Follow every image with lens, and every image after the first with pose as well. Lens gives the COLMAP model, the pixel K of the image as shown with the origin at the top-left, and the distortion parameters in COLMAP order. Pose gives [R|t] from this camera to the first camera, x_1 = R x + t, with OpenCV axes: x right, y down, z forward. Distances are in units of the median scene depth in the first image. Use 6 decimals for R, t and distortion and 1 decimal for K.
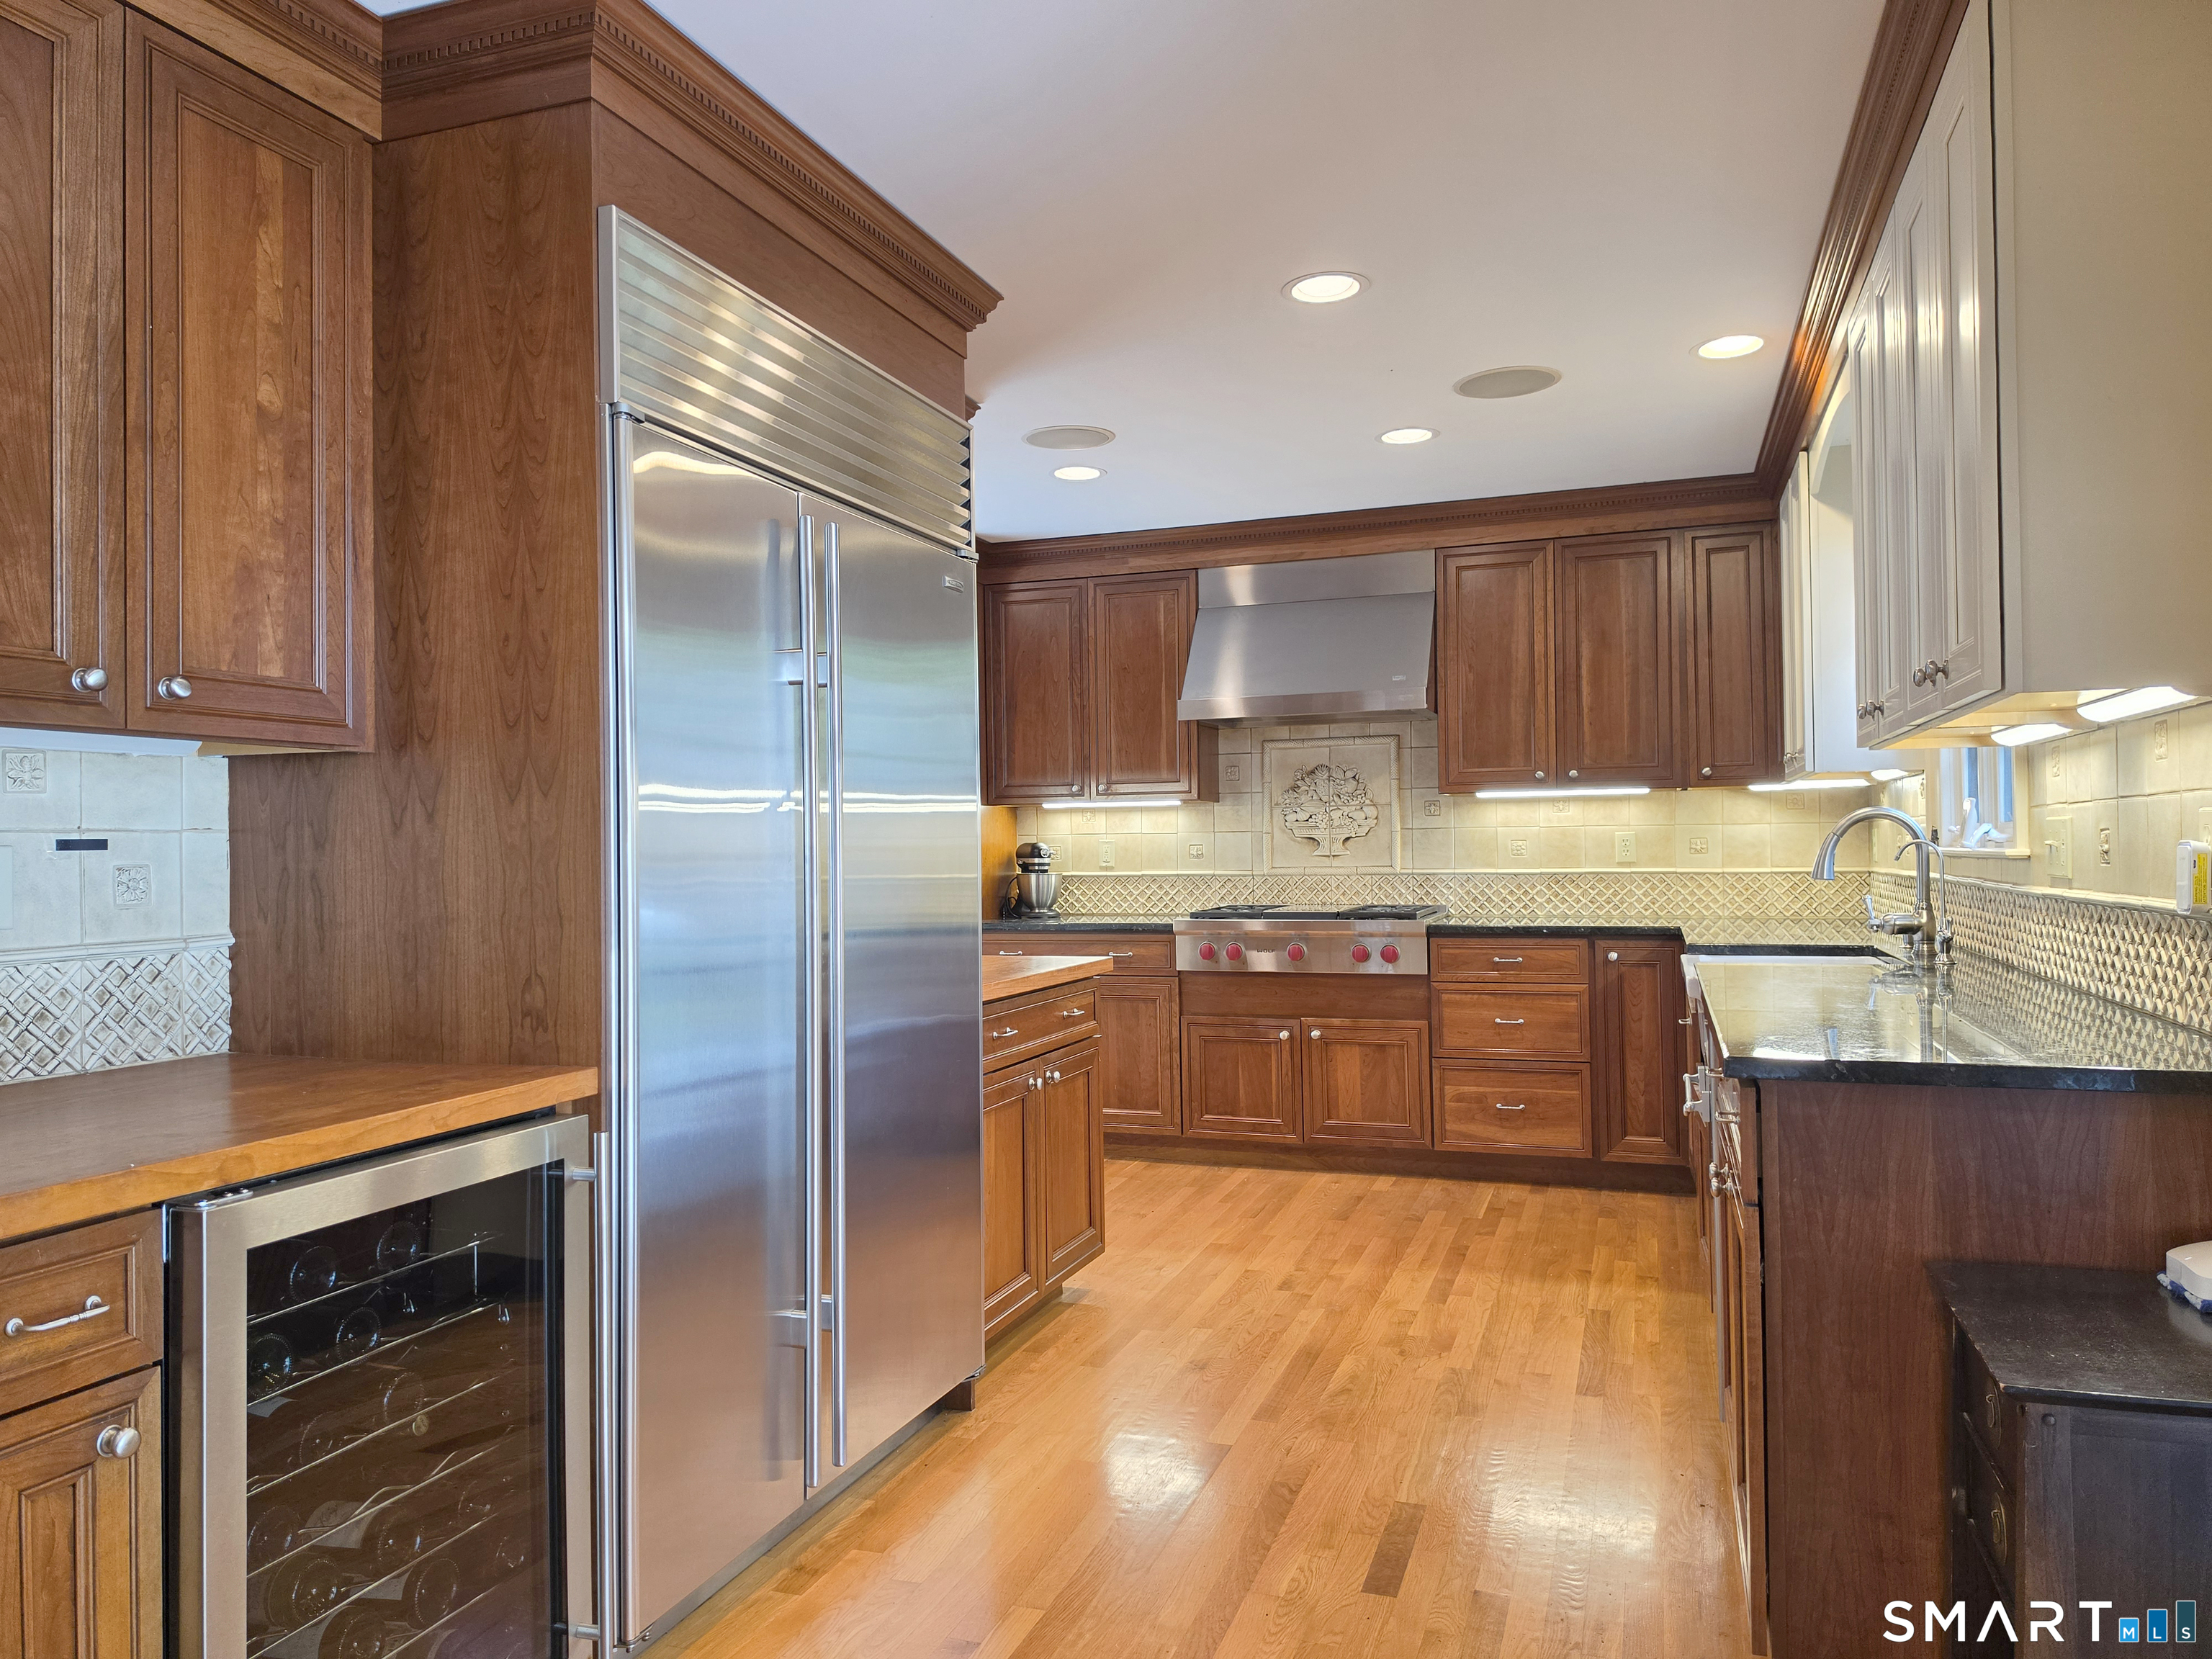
lens RADIAL K [[1519.6, 0, 1106.0], [0, 1519.6, 829.5], [0, 0, 1]] dist [-0.000654, -0.000372]
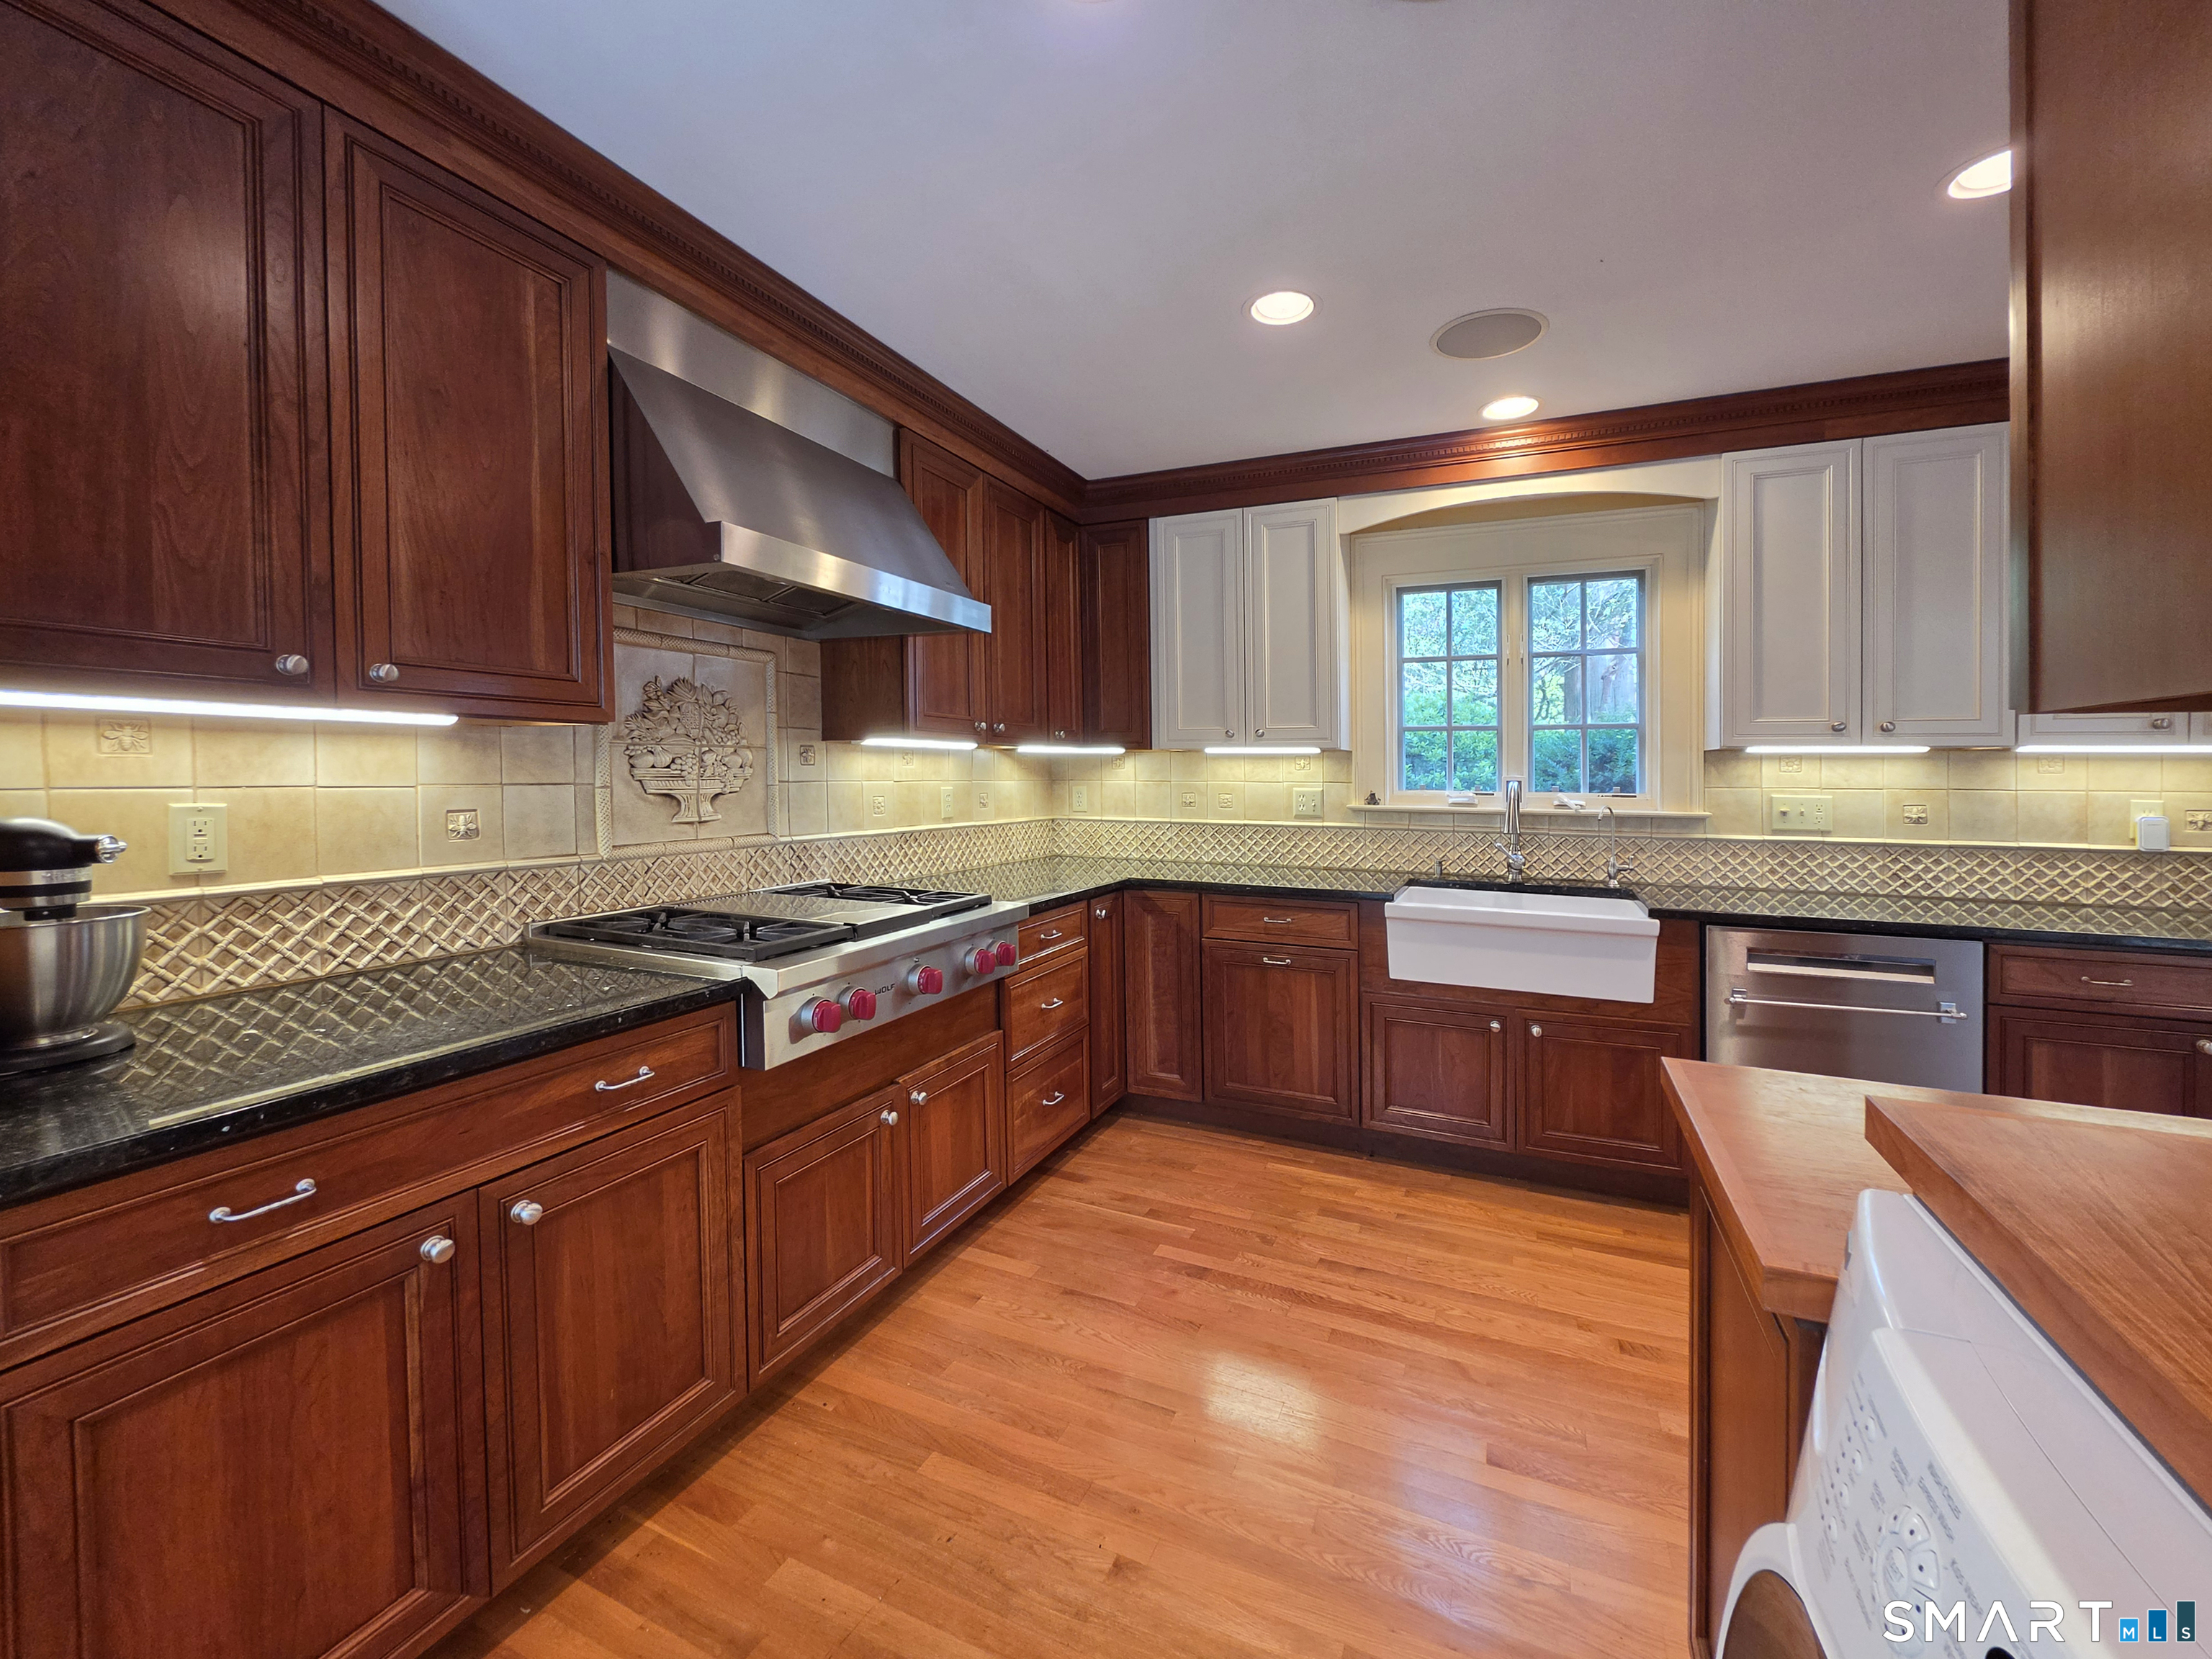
lens RADIAL K [[886.6, 0, 1102.7], [0, 886.6, 788.7], [0, 0, 1]] dist [0.000586, 0.000030]
pose [[0.106631, -0.000638, 0.994298, -0.214239], [-0.004420, 0.999990, 0.001116, 0.001776], [-0.994289, -0.004514, 0.106627, 0.807243]]
